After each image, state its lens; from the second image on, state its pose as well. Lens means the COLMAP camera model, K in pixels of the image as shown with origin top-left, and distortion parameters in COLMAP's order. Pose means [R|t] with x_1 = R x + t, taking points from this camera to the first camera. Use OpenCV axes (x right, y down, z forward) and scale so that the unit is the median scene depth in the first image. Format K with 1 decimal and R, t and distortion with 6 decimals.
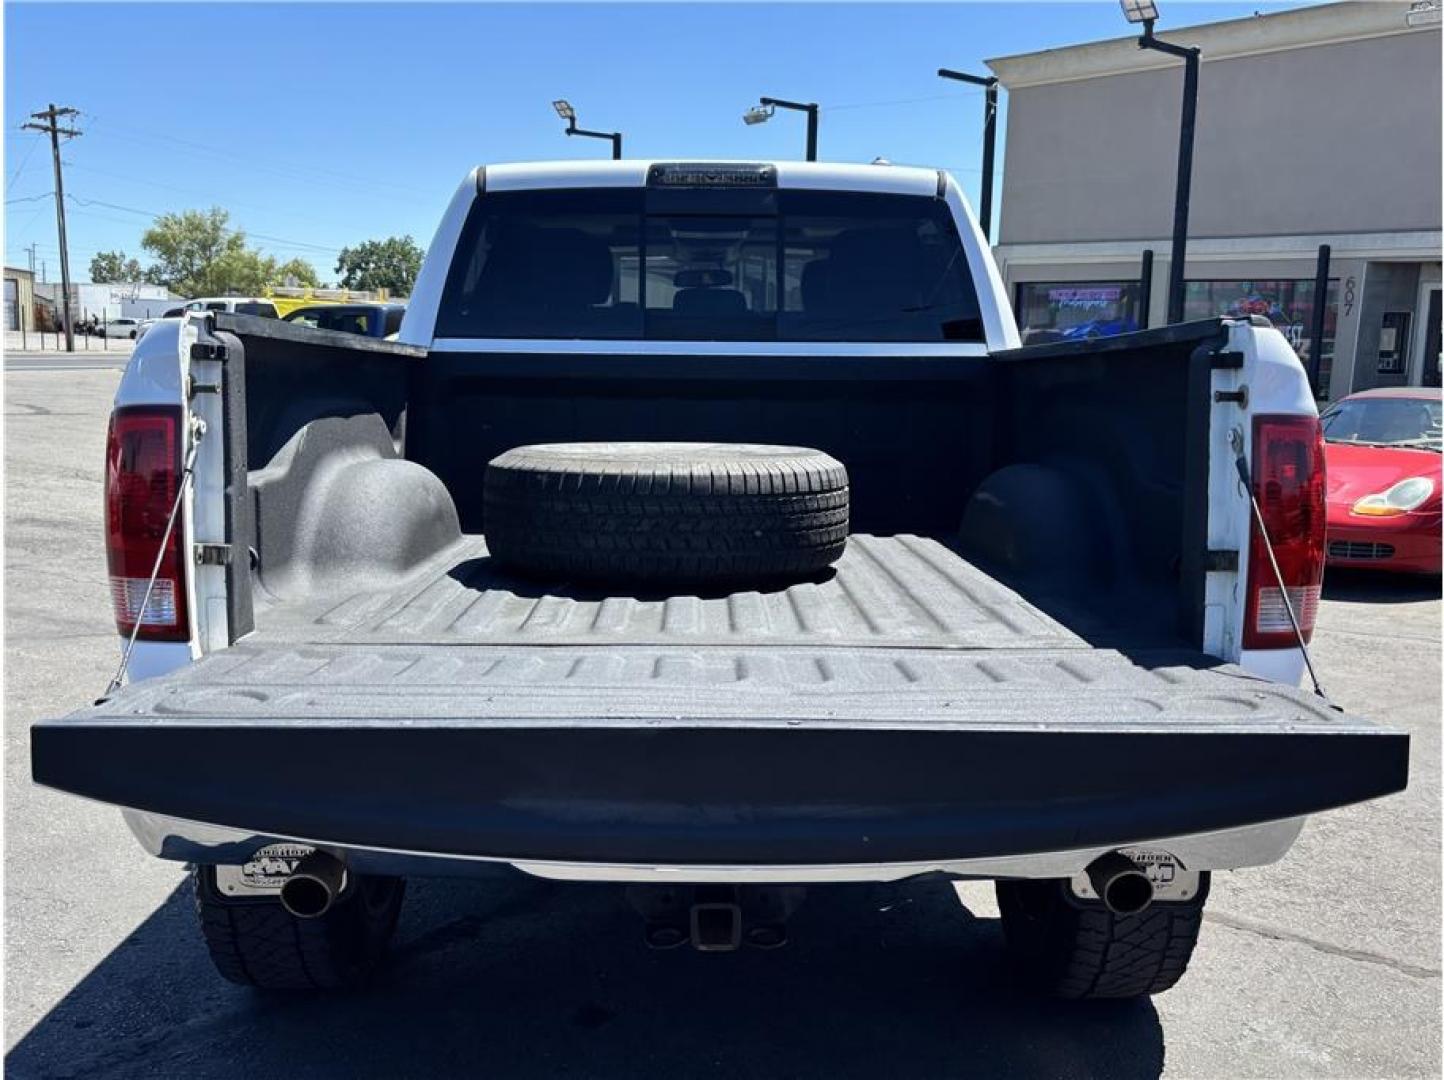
lens RADIAL K [[1375.5, 0, 722.0], [0, 1375.5, 540.0], [0, 0, 1]] dist [0.001110, 0.000478]
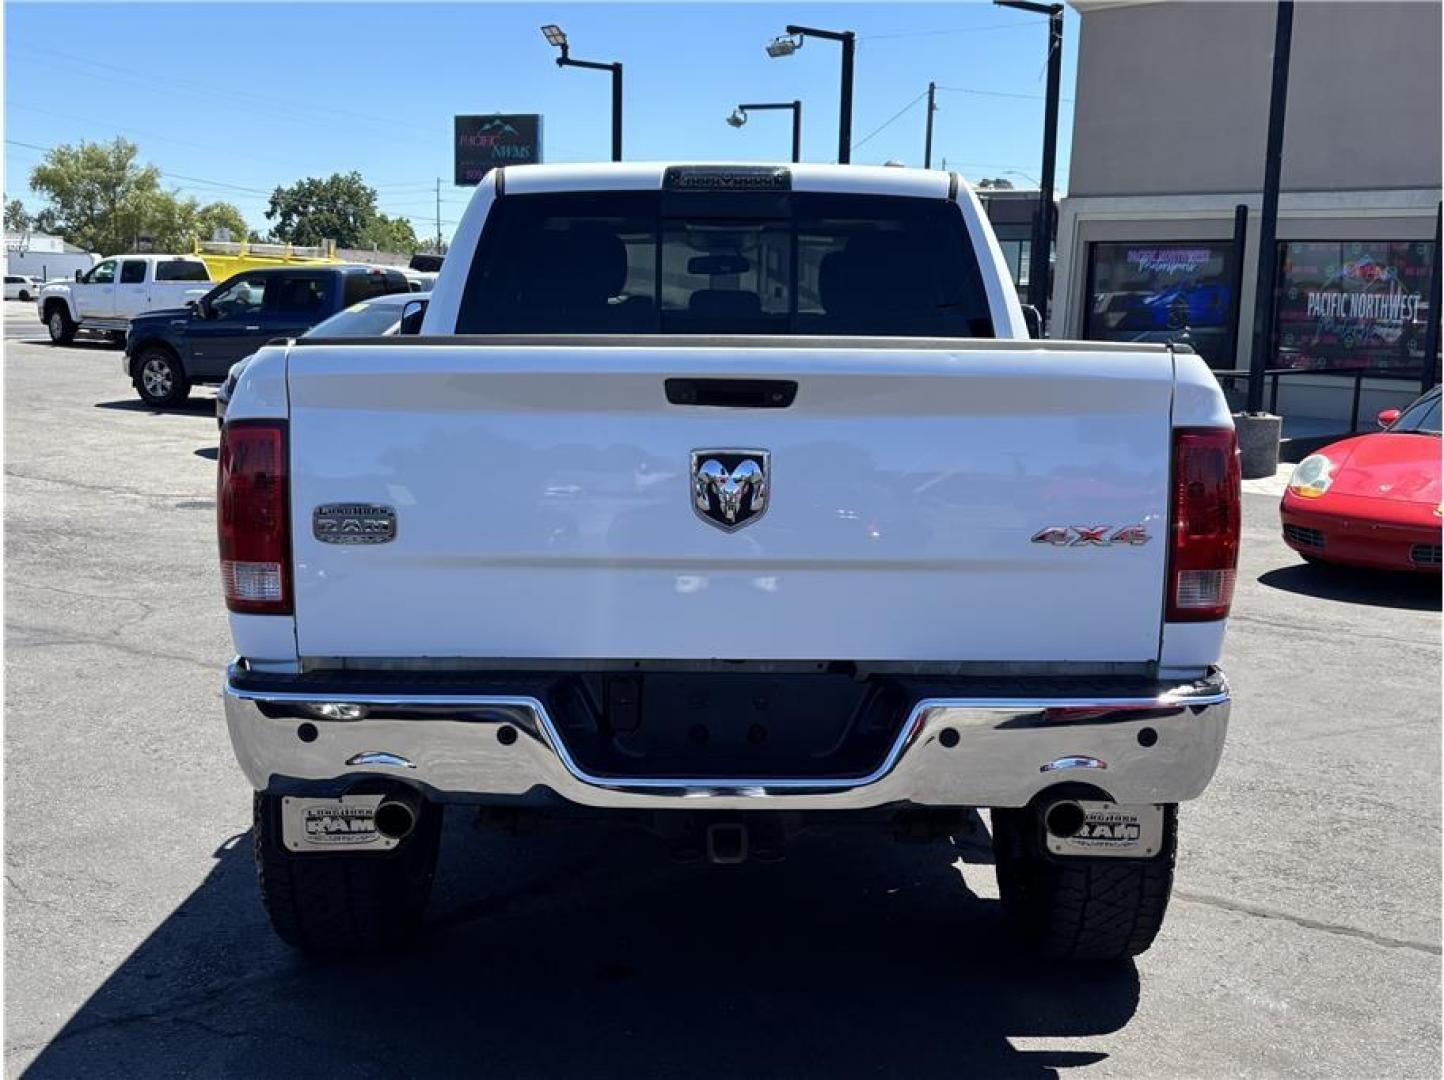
lens RADIAL K [[1700.1, 0, 724.1], [0, 1700.1, 586.4], [0, 0, 1]] dist [0.153177, -0.505053]
pose [[0.999940, 0.001063, -0.010941, 0.004525], [-0.000821, 0.999754, 0.022149, 0.008179], [0.010962, -0.022139, 0.999695, -0.270180]]
